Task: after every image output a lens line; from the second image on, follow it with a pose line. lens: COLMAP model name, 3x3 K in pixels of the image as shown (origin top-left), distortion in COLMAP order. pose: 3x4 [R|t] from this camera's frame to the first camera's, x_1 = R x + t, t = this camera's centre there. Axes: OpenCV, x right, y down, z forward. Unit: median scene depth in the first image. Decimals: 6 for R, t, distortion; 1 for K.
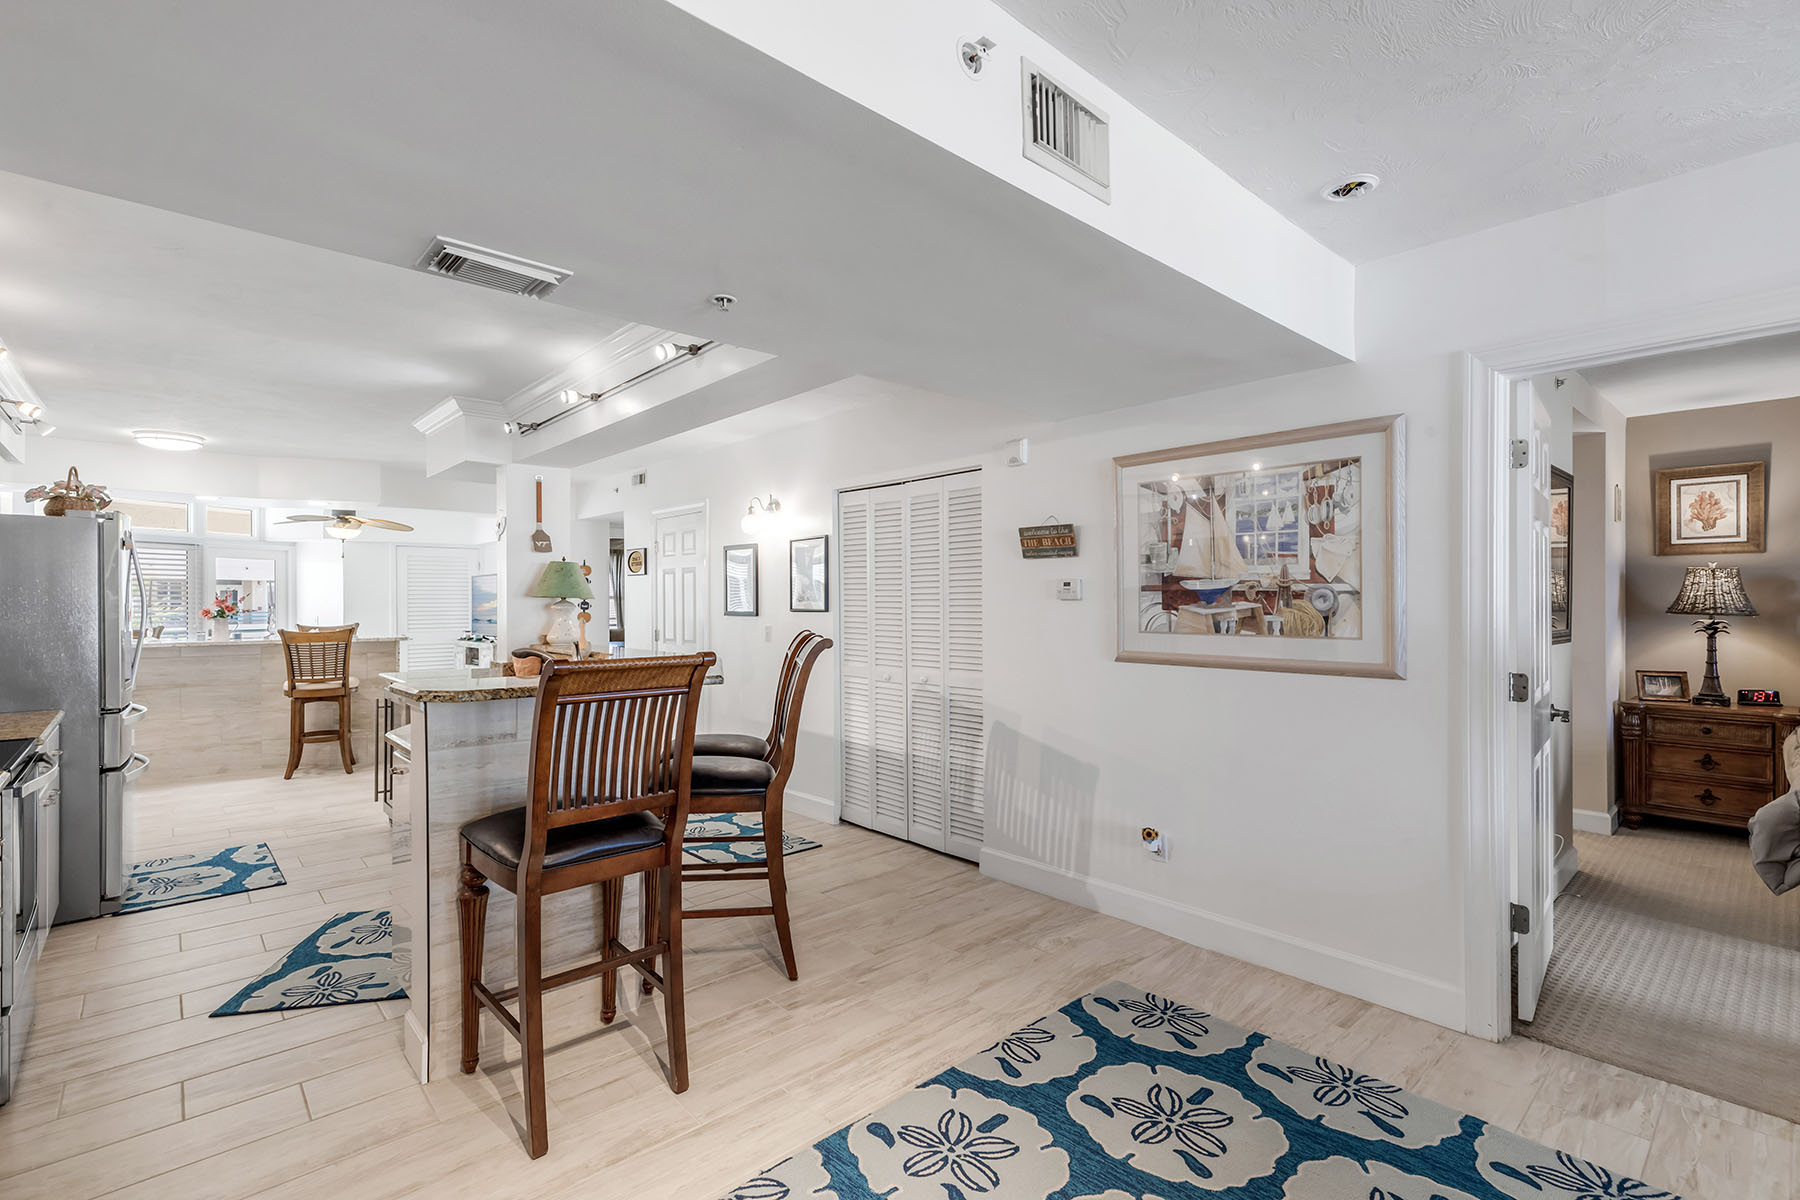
lens RADIAL K [[834.4, 0, 898.0], [0, 834.4, 600.5], [0, 0, 1]] dist [0.005609, 0.001222]
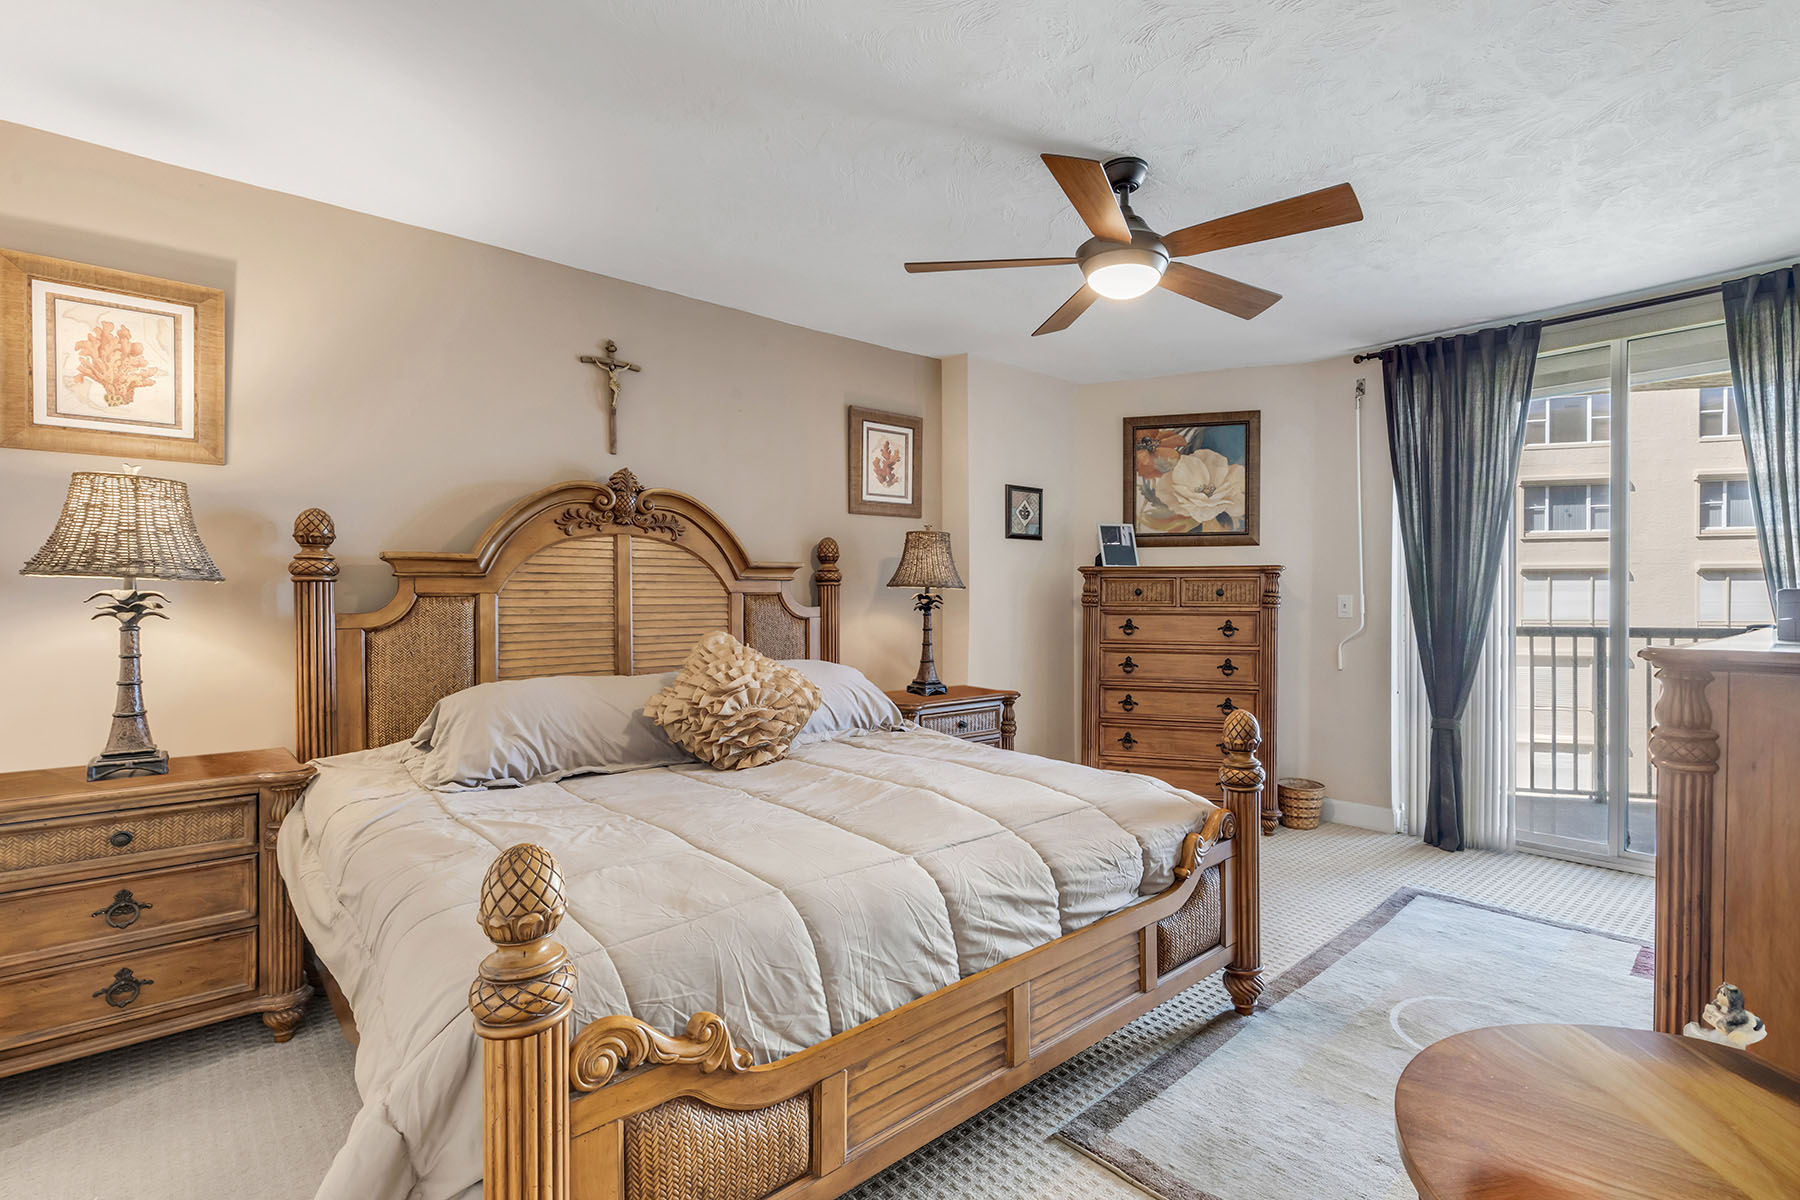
lens RADIAL K [[834.4, 0, 943.4], [0, 834.4, 602.3], [0, 0, 1]] dist [0.005609, 0.001222]
pose [[-0.004103, -0.002161, 0.999989, 0.482581], [-0.002244, 0.999995, 0.002152, 0.026584], [-0.999989, -0.002235, -0.004108, 0.529697]]
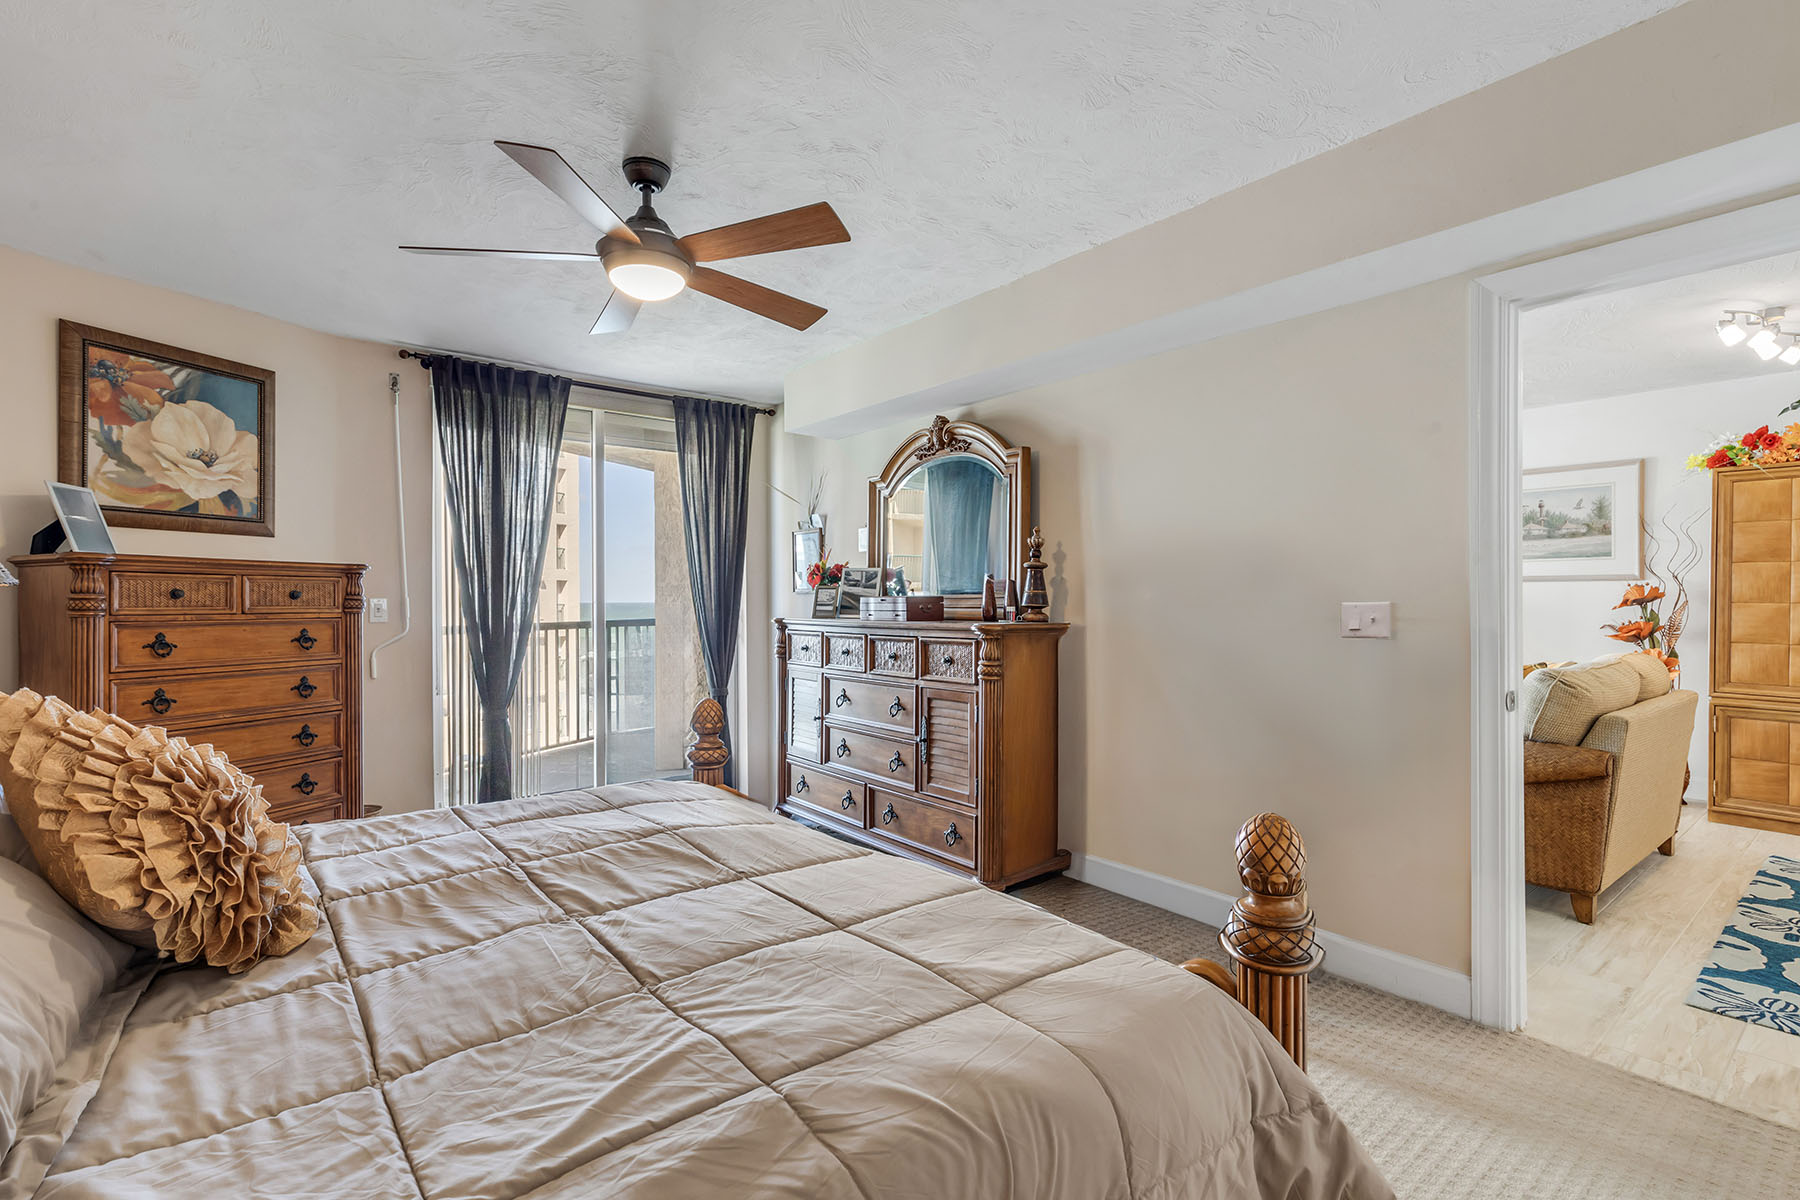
lens RADIAL K [[834.4, 0, 905.0], [0, 834.4, 598.3], [0, 0, 1]] dist [0.005609, 0.001222]
pose [[-0.998346, 0.006163, 0.057154, 0.797211], [0.006075, 0.999980, -0.001703, 0.024751], [-0.057163, -0.001353, -0.998364, 0.901012]]
